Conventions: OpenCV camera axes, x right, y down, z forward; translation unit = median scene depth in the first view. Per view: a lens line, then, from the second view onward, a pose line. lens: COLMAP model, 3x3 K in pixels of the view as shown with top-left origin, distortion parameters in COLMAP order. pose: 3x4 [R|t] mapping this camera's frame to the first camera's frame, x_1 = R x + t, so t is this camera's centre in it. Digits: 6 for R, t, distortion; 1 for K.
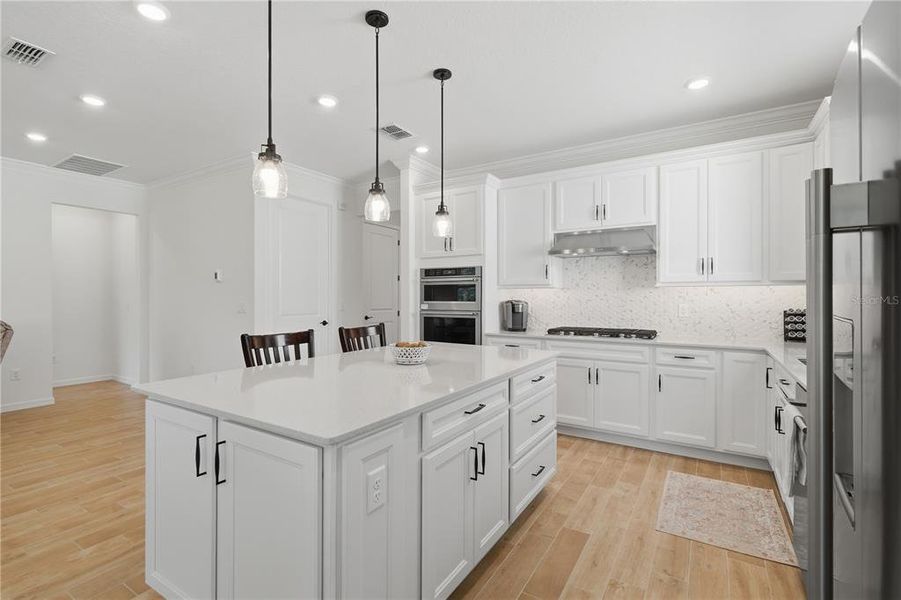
lens RADIAL K [[408.2, 0, 450.6], [0, 408.2, 302.0], [0, 0, 1]] dist [0.004112, -0.000988]
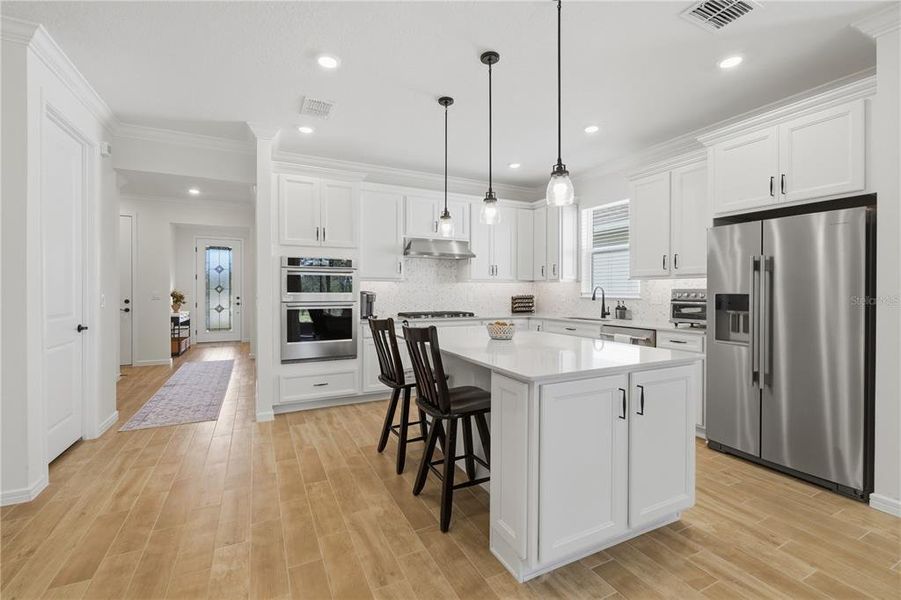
lens RADIAL K [[390.1, 0, 449.0], [0, 390.1, 293.9], [0, 0, 1]] dist [-0.002500, -0.000768]
pose [[0.520528, -0.006498, 0.853820, -0.720331], [0.008065, 0.999964, 0.002694, 0.001941], [-0.853806, 0.005484, 0.520562, 0.283675]]
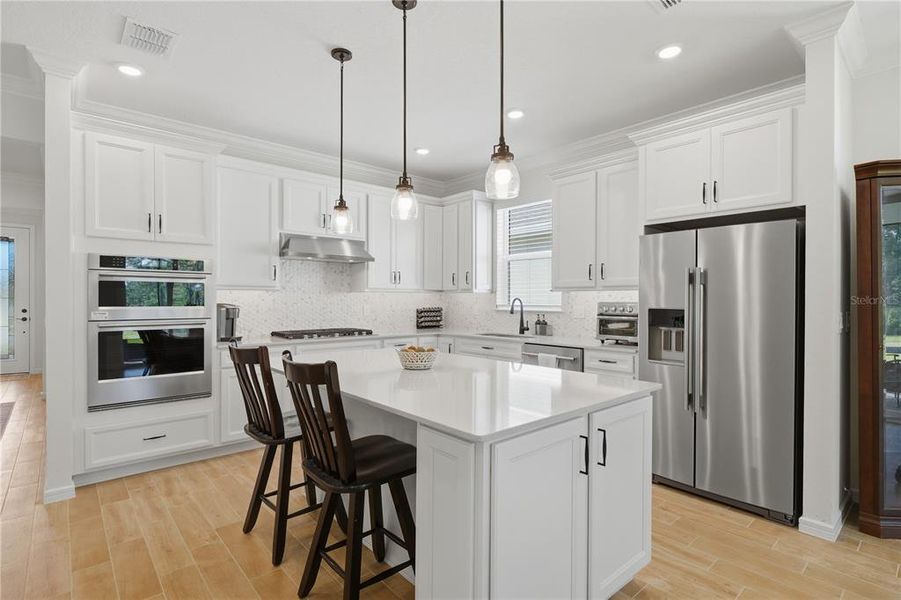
lens RADIAL K [[444.6, 0, 450.5], [0, 444.6, 301.8], [0, 0, 1]] dist [0.001622, -0.002581]
pose [[0.284039, -0.004733, 0.958801, -0.651794], [0.007191, 0.999970, 0.002805, -0.008887], [-0.958786, 0.006098, 0.284065, 0.348970]]
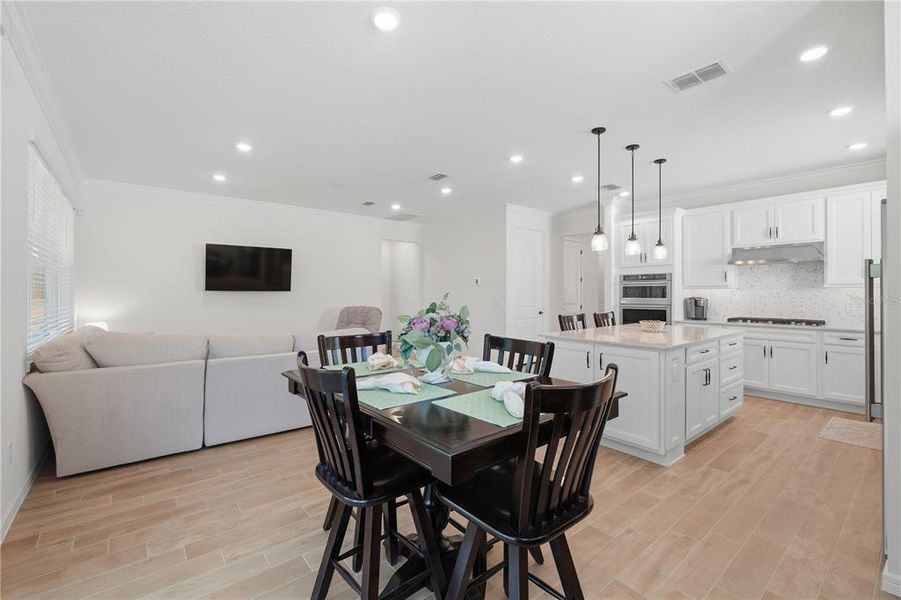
lens RADIAL K [[390.1, 0, 449.5], [0, 390.1, 296.7], [0, 0, 1]] dist [-0.002500, -0.000768]
pose [[0.947739, 0.000511, -0.319045, -0.238489], [-0.001335, 0.999996, -0.002364, -0.002152], [0.319043, 0.002666, 0.947736, -0.563578]]
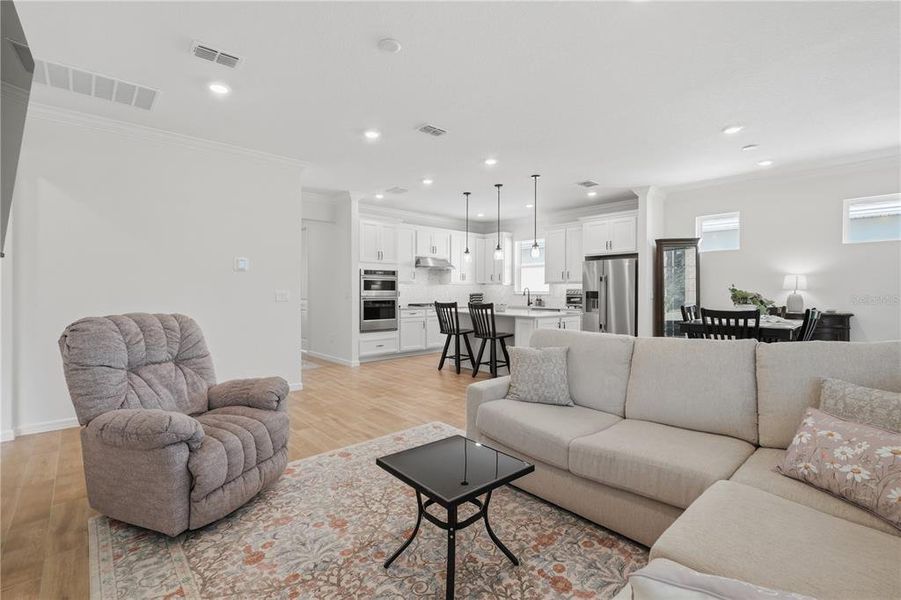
lens RADIAL K [[408.2, 0, 447.3], [0, 408.2, 296.2], [0, 0, 1]] dist [0.004112, -0.000988]
pose [[0.269574, -0.011726, 0.962908, -1.687181], [0.007553, 0.999921, 0.010062, 0.007053], [-0.962950, 0.004561, 0.269641, 0.337598]]
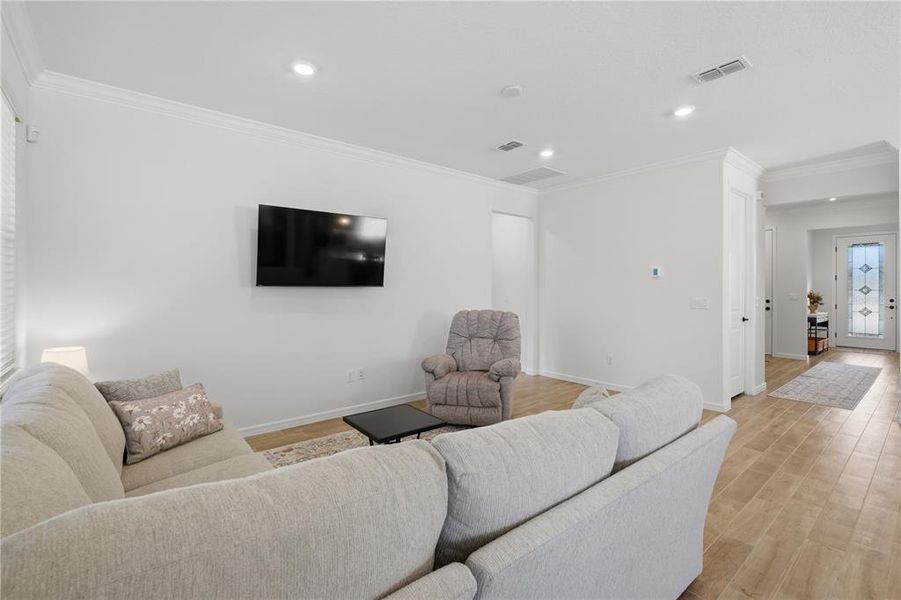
lens RADIAL K [[390.1, 0, 458.9], [0, 390.1, 289.0], [0, 0, 1]] dist [-0.002500, -0.000768]
pose [[0.947516, -0.001459, -0.319706, -0.902435], [-0.002563, 0.999923, -0.012157, -0.009313], [0.319699, 0.012339, 0.947439, -0.125135]]
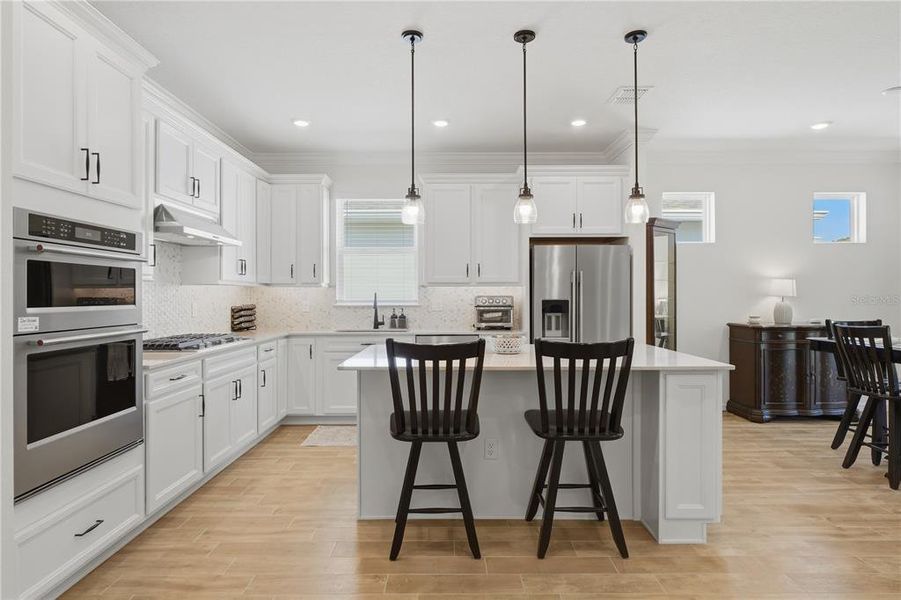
lens RADIAL K [[499.5, 0, 450.6], [0, 499.5, 295.9], [0, 0, 1]] dist [-0.006991, -0.000731]
pose [[-0.533260, 0.001244, 0.845951, -0.690648], [0.012042, 0.999909, 0.006120, -0.012039], [-0.845866, 0.013450, -0.533226, 1.077385]]
